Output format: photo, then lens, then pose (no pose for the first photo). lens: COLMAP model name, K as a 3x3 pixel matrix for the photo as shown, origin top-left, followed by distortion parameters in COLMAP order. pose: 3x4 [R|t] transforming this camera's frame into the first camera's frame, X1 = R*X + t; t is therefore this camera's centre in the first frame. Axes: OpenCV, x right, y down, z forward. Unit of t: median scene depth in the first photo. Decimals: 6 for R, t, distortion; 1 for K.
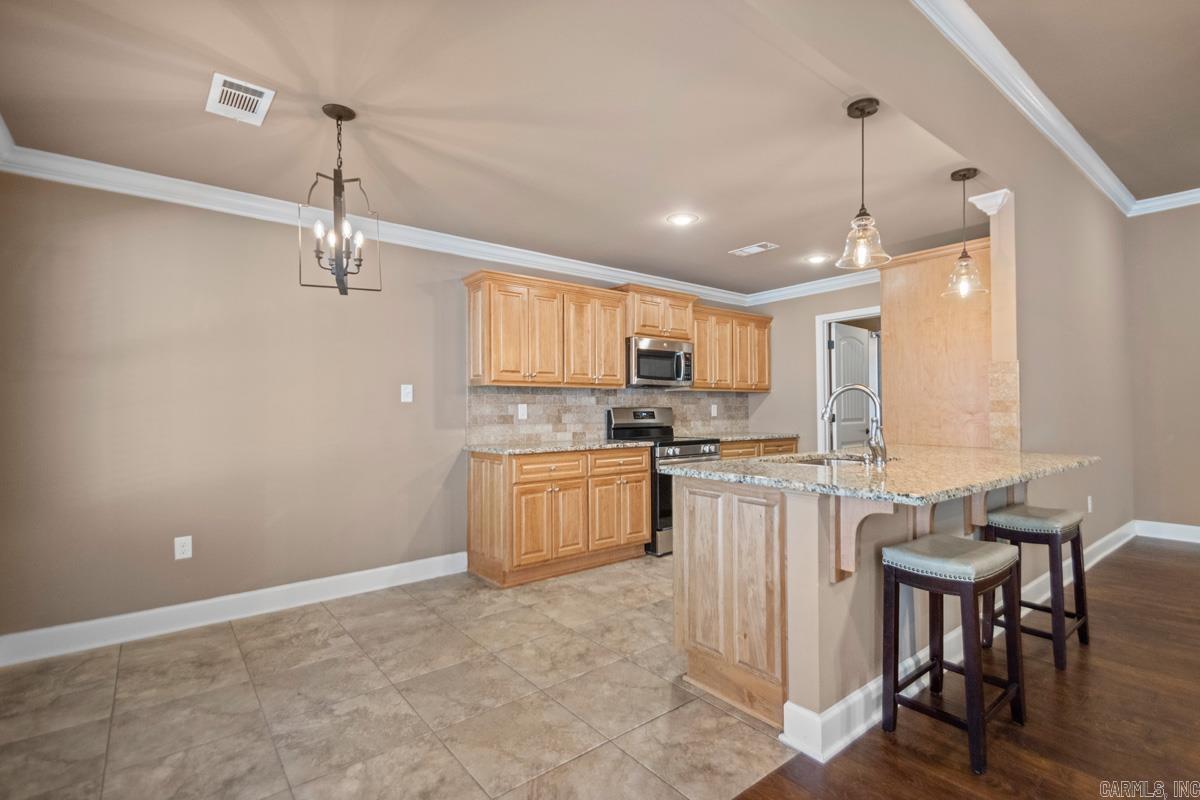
lens RADIAL K [[555.6, 0, 604.5], [0, 555.6, 400.1], [0, 0, 1]] dist [0.044096, -0.021063]
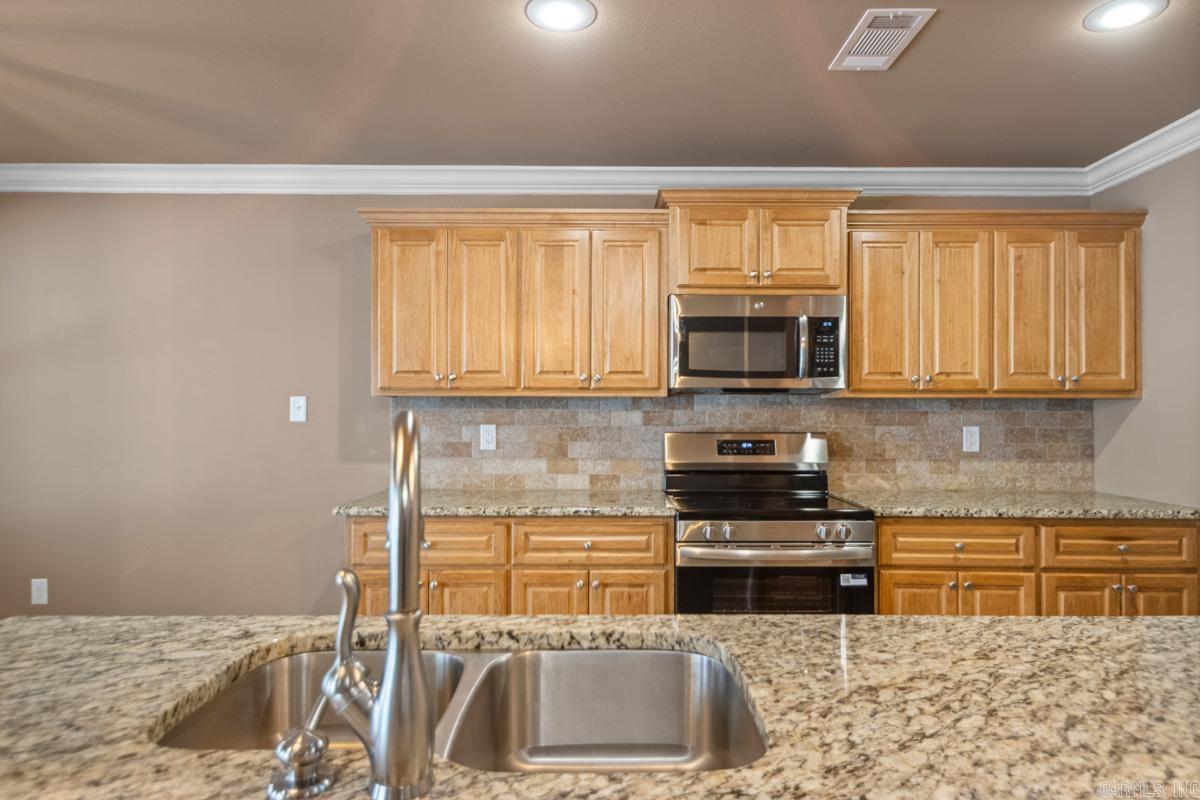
lens RADIAL K [[699.9, 0, 600.0], [0, 699.9, 400.0], [0, 0, 1]] dist [0.016703, -0.000237]
pose [[0.783091, -0.002997, -0.621900, 0.422975], [0.003834, 0.999993, 0.000008, -0.019079], [0.621895, -0.002390, 0.783097, 0.490956]]
